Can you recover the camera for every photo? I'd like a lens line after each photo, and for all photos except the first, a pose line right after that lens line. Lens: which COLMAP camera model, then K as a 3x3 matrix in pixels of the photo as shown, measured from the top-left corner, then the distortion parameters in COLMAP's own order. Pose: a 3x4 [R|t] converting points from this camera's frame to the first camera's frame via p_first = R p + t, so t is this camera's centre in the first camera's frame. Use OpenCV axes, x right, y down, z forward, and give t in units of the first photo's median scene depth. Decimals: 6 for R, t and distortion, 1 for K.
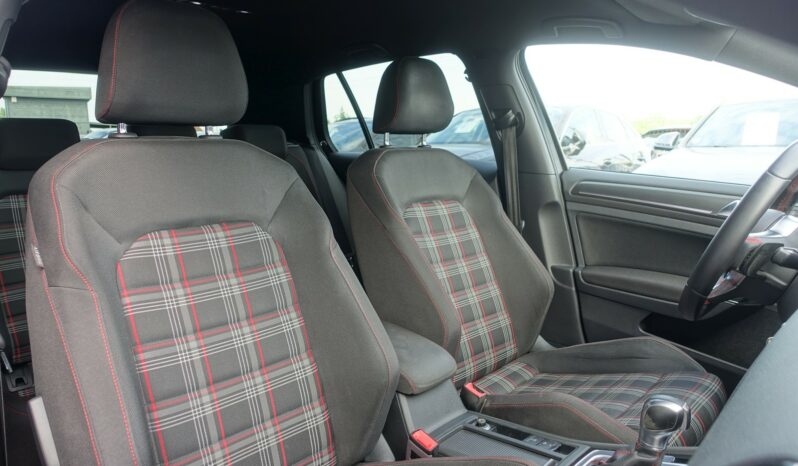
lens RADIAL K [[542.8, 0, 405.6], [0, 542.8, 237.5], [0, 0, 1]] dist [-0.012656, 0.012552]
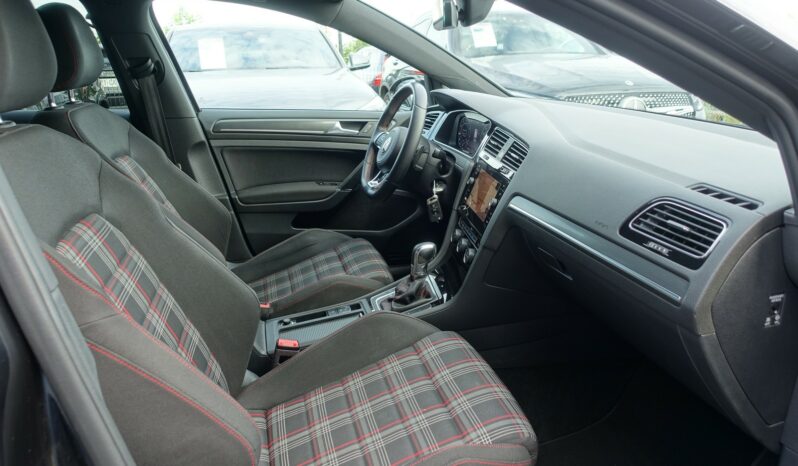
lens RADIAL K [[542.8, 0, 398.2], [0, 542.8, 239.2], [0, 0, 1]] dist [-0.012656, 0.012552]
pose [[0.536766, -0.297277, 0.789625, -0.462530], [0.169695, 0.954787, 0.244103, -0.079473], [-0.826490, 0.002969, 0.562944, 0.036204]]
